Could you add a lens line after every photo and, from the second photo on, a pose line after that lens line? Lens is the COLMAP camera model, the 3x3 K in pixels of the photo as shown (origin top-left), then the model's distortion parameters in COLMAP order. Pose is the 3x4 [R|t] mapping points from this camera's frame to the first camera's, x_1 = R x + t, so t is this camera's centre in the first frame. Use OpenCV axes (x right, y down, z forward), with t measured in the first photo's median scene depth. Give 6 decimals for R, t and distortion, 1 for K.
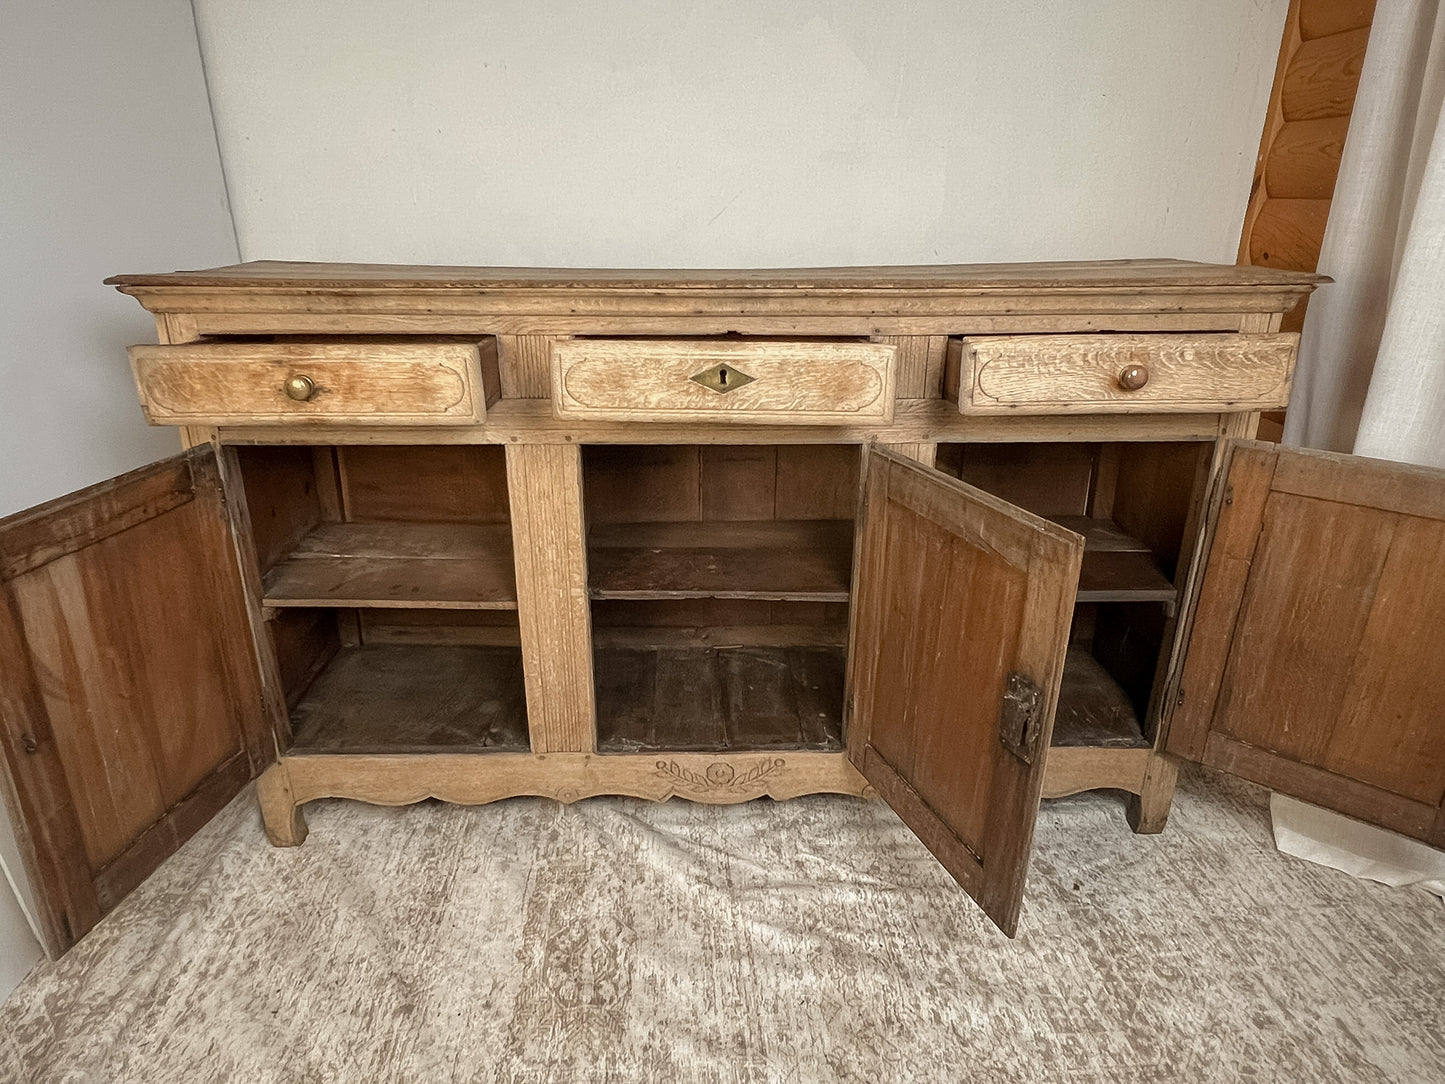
lens RADIAL K [[957.7, 0, 710.2], [0, 957.7, 564.0], [0, 0, 1]] dist [-0.004423, -0.054802]
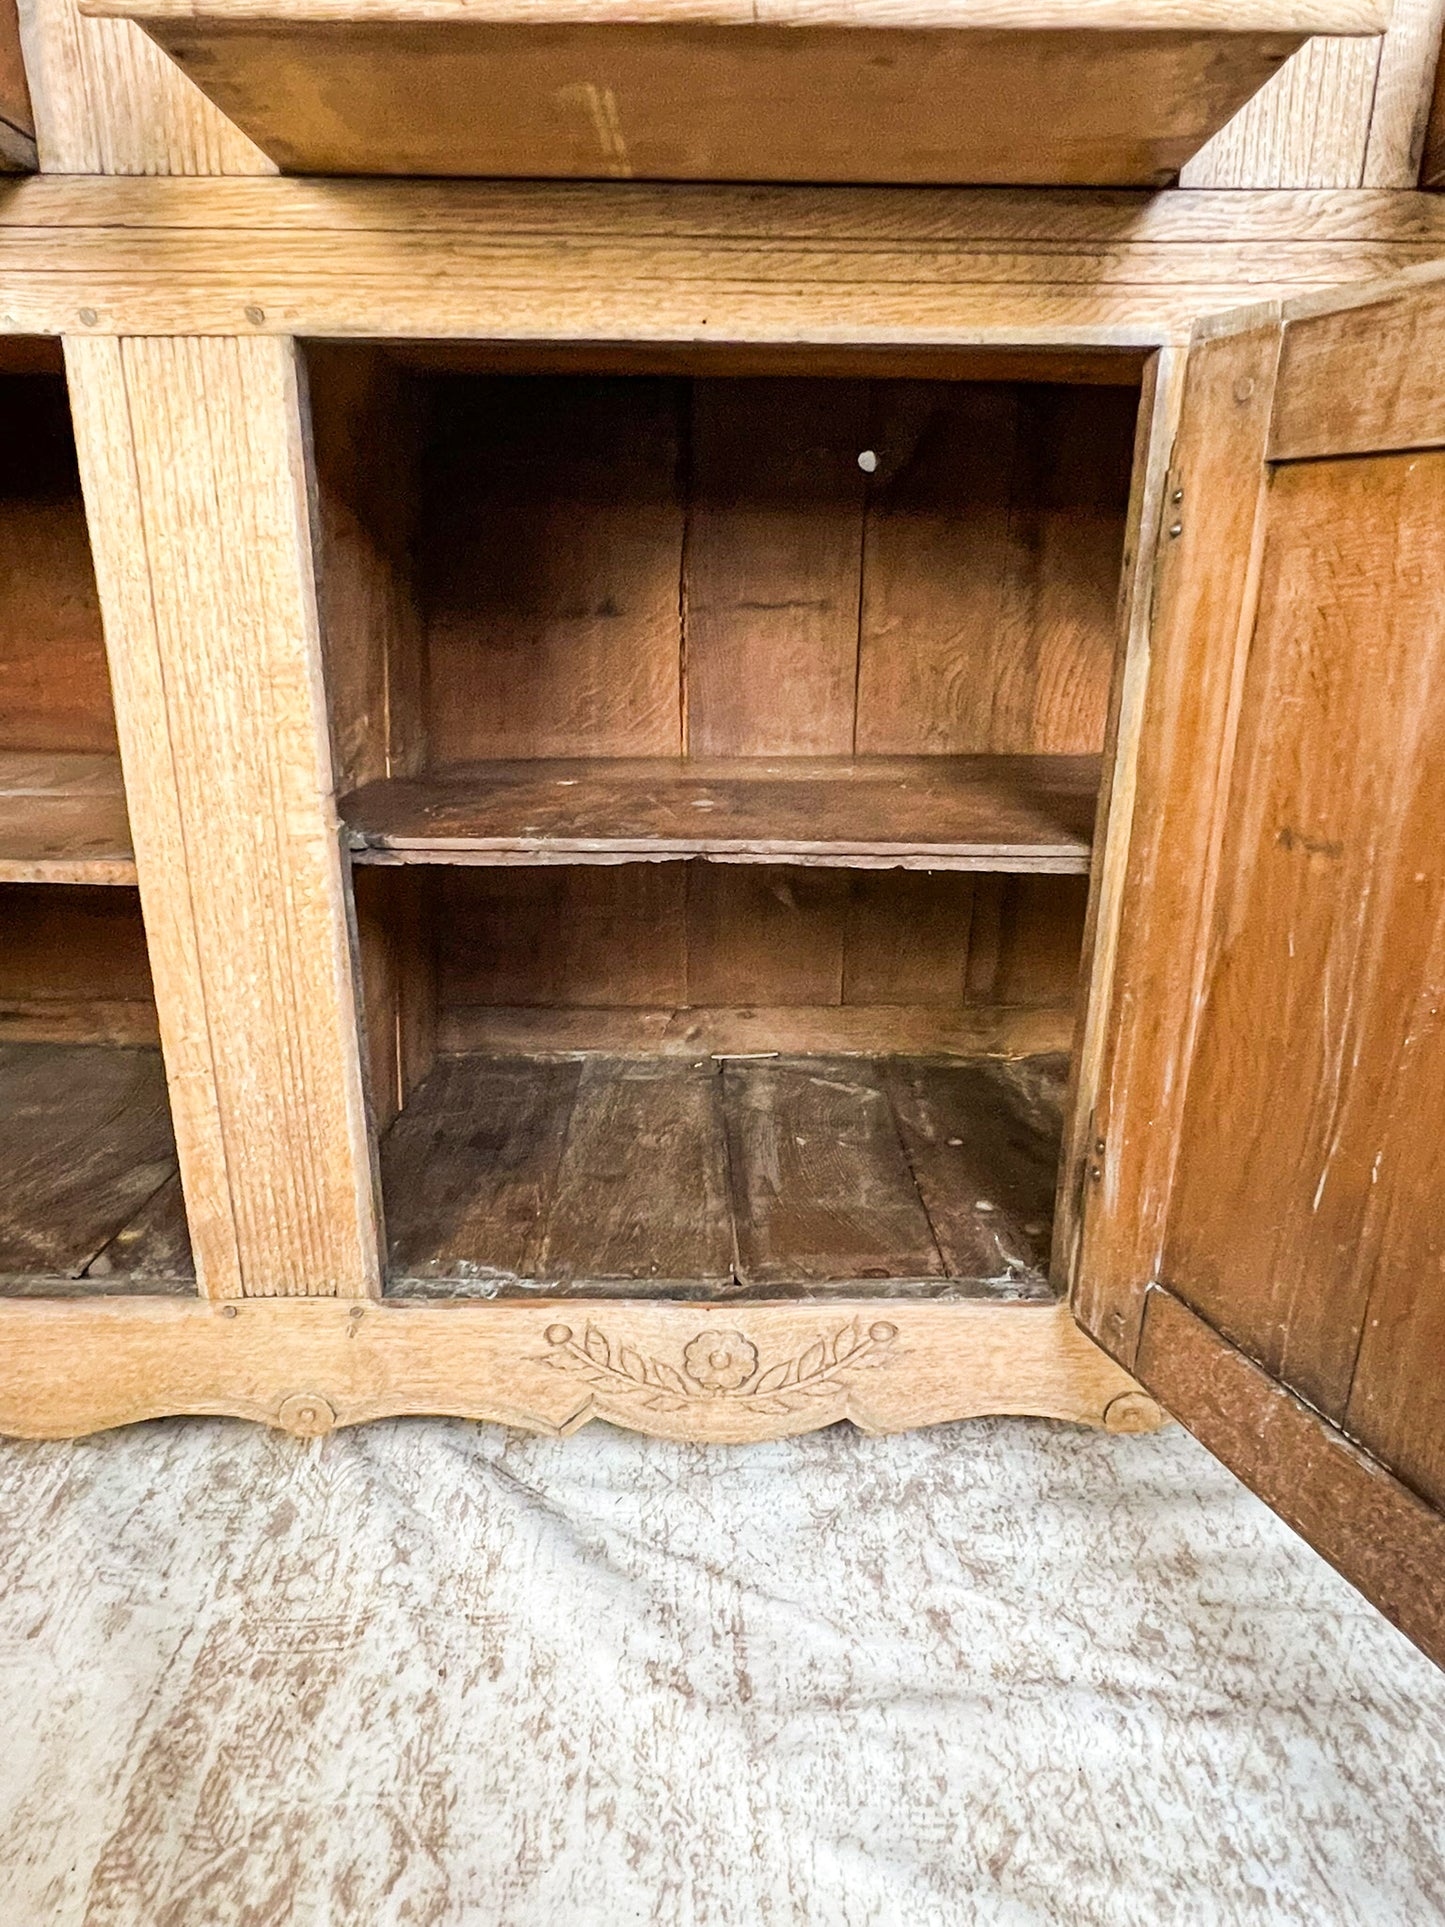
lens RADIAL K [[1222.9, 0, 722.5], [0, 1222.9, 963.5], [0, 0, 1]] dist [-0.004832, -0.001433]
pose [[0.999957, 0.009043, -0.001887, 0.010809], [-0.009148, 0.997785, -0.065896, 0.098755], [0.001287, 0.065910, 0.997825, 0.526151]]
